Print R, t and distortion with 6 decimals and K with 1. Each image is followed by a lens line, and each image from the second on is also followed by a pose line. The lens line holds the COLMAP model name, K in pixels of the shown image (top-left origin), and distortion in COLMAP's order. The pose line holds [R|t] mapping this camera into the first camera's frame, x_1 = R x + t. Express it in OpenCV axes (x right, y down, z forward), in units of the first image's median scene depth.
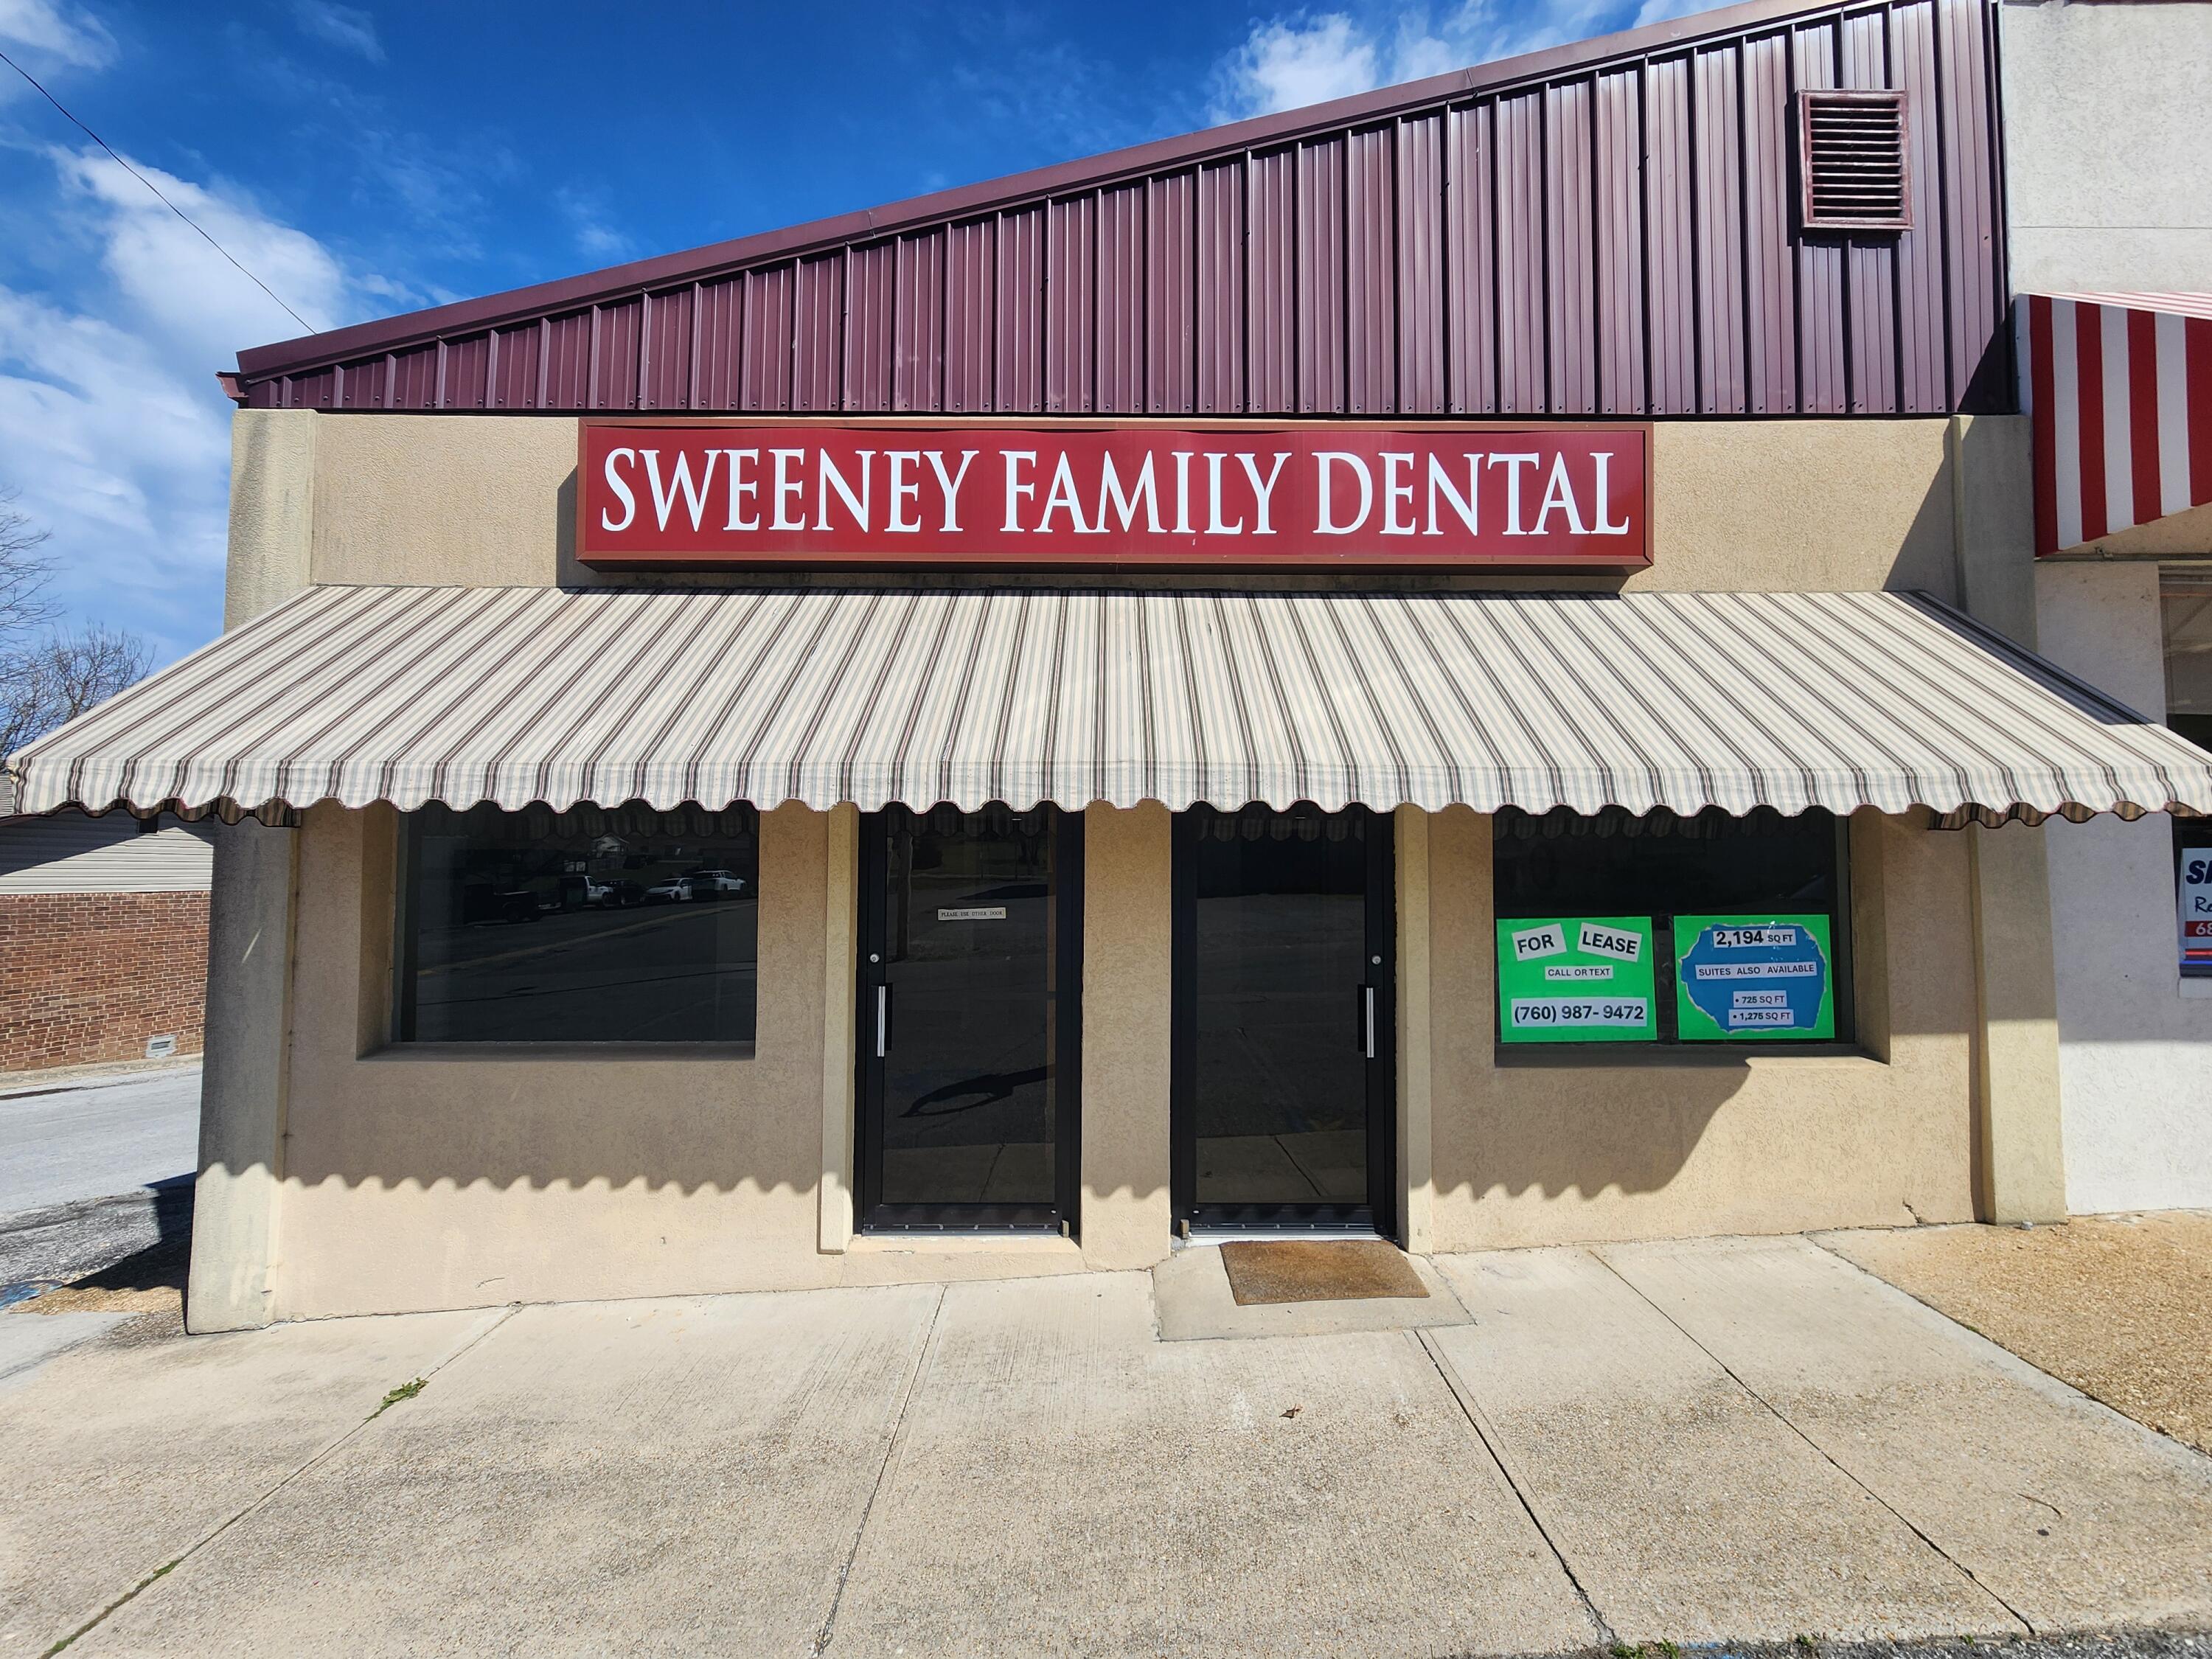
lens RADIAL K [[904.1, 0, 1106.0], [0, 904.1, 829.5], [0, 0, 1]] dist [-0.008302, -0.000049]
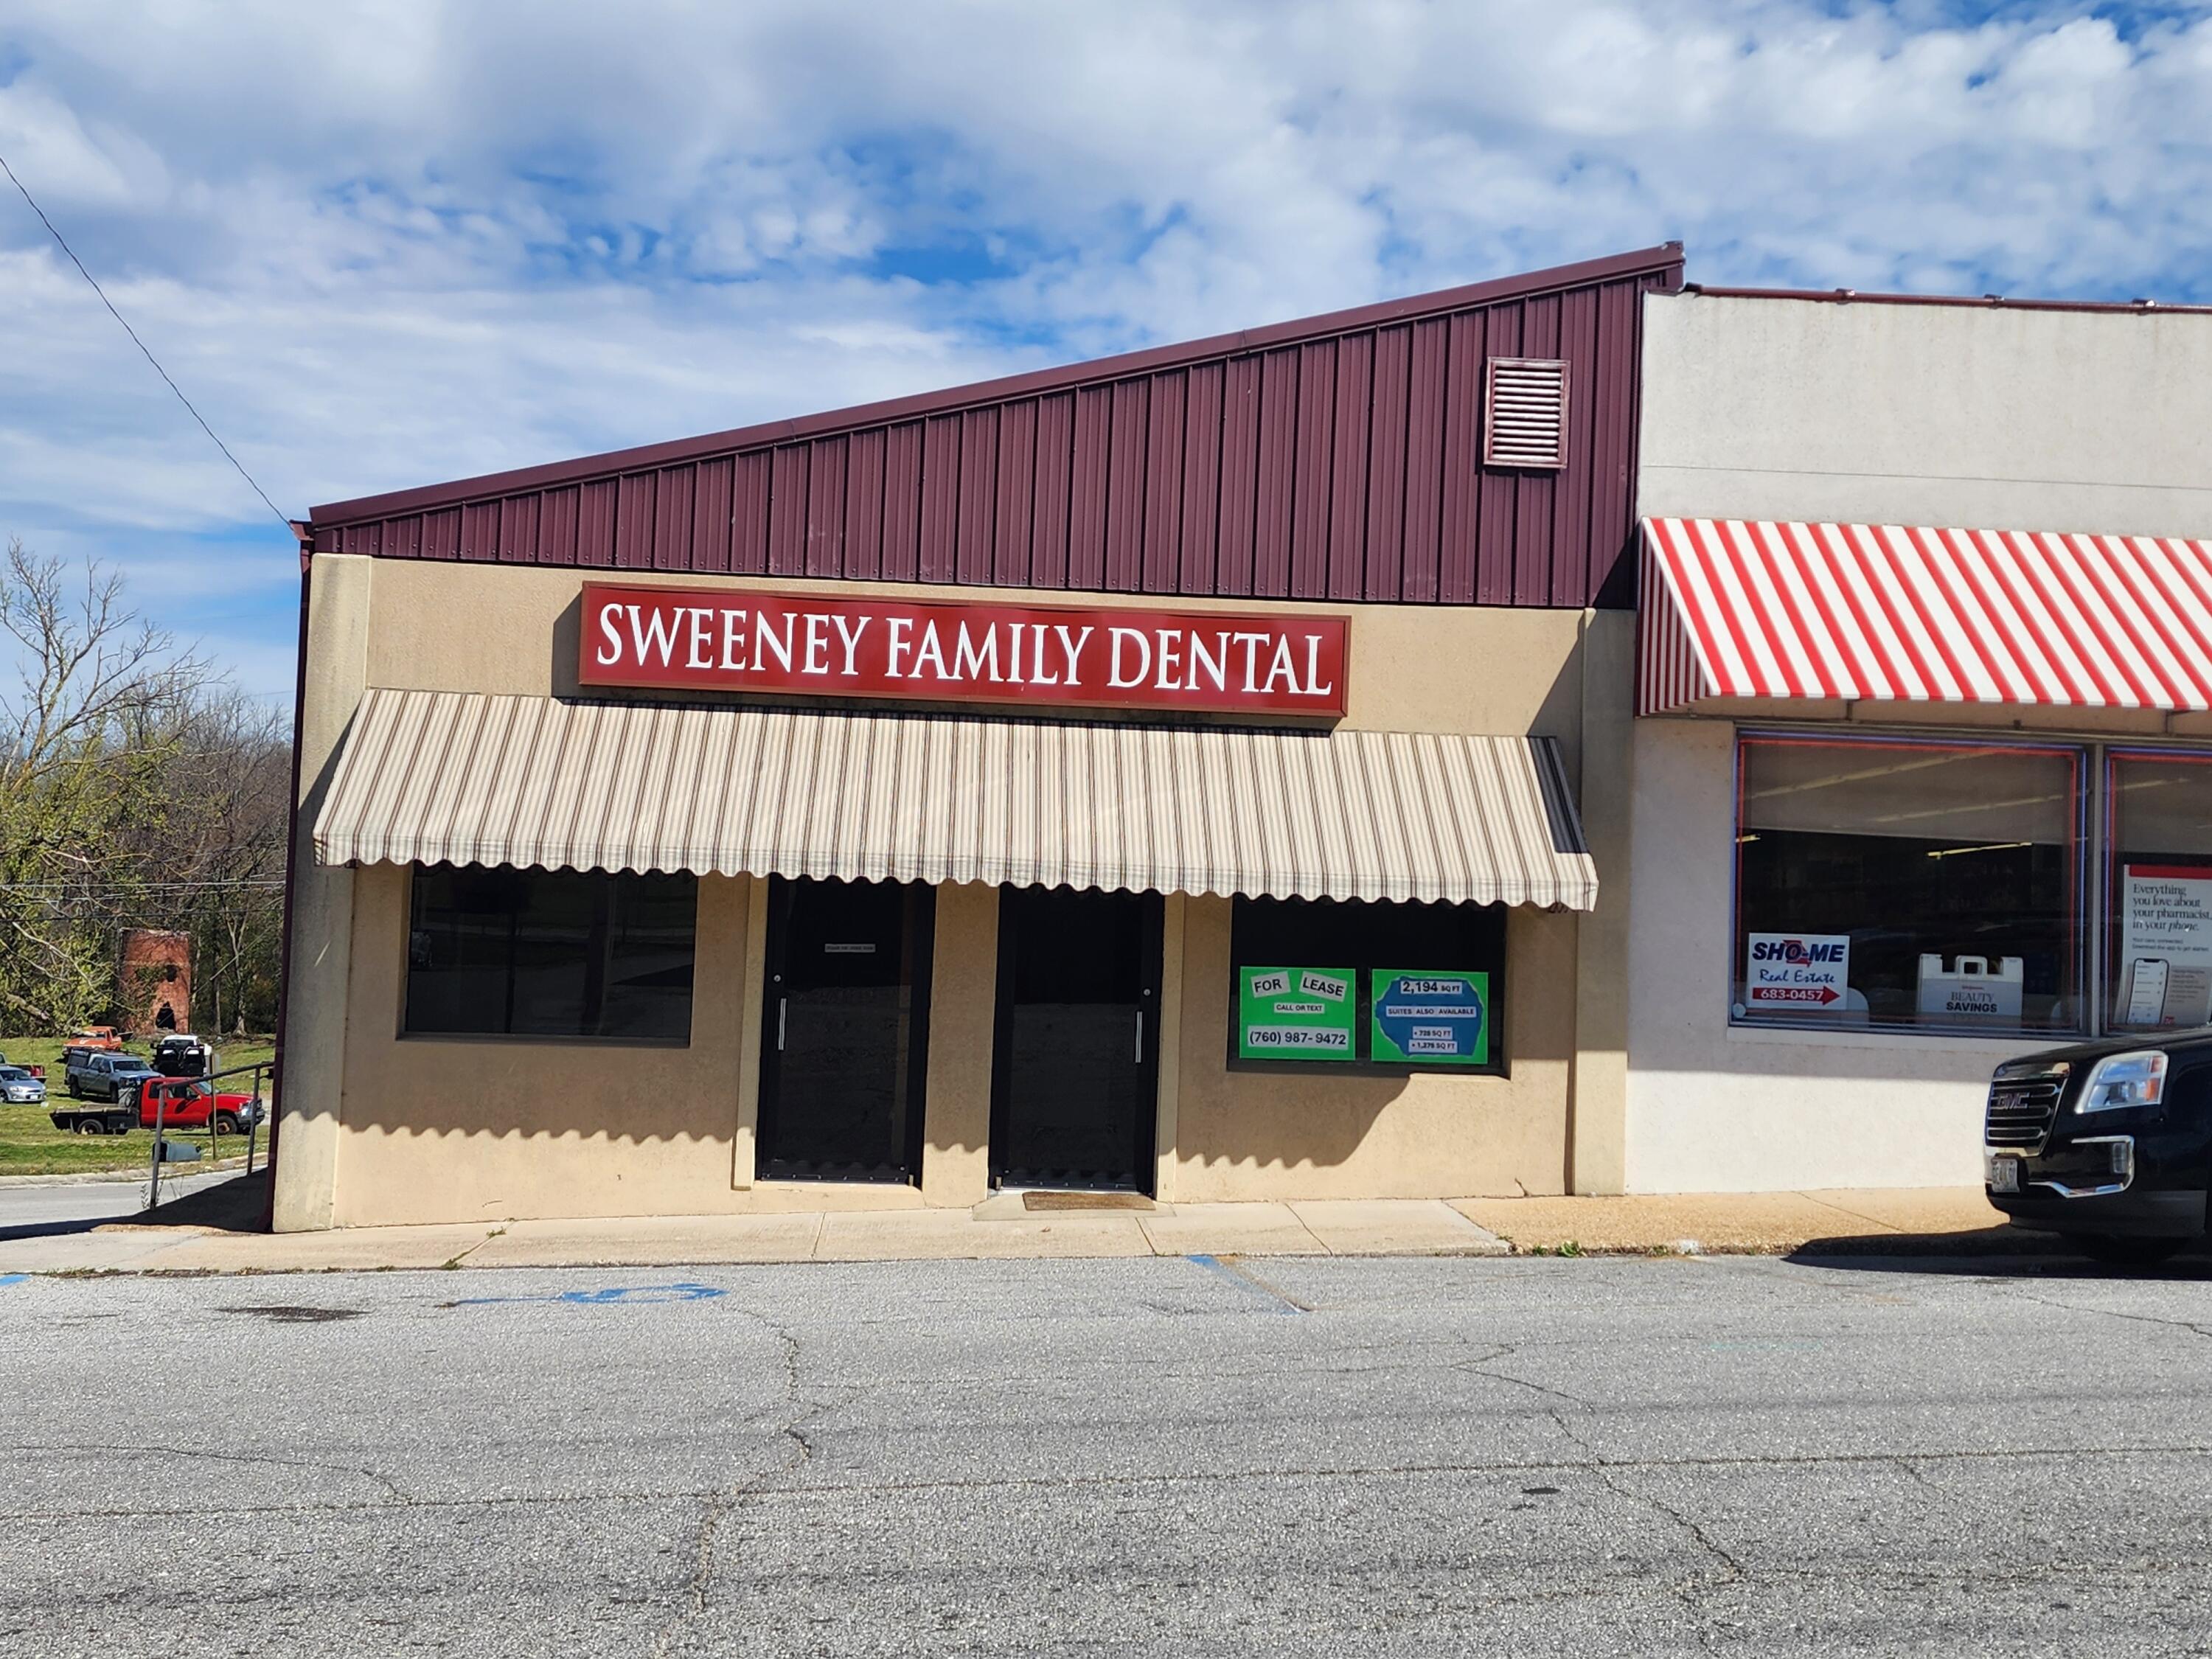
lens RADIAL K [[1495.4, 0, 1034.0], [0, 1495.4, 839.6], [0, 0, 1]] dist [0.082980, 0.000524]
pose [[0.997663, 0.038326, 0.056558, -0.007243], [-0.037657, 0.999208, -0.012854, -0.053207], [-0.057006, 0.010694, 0.998317, -1.320870]]
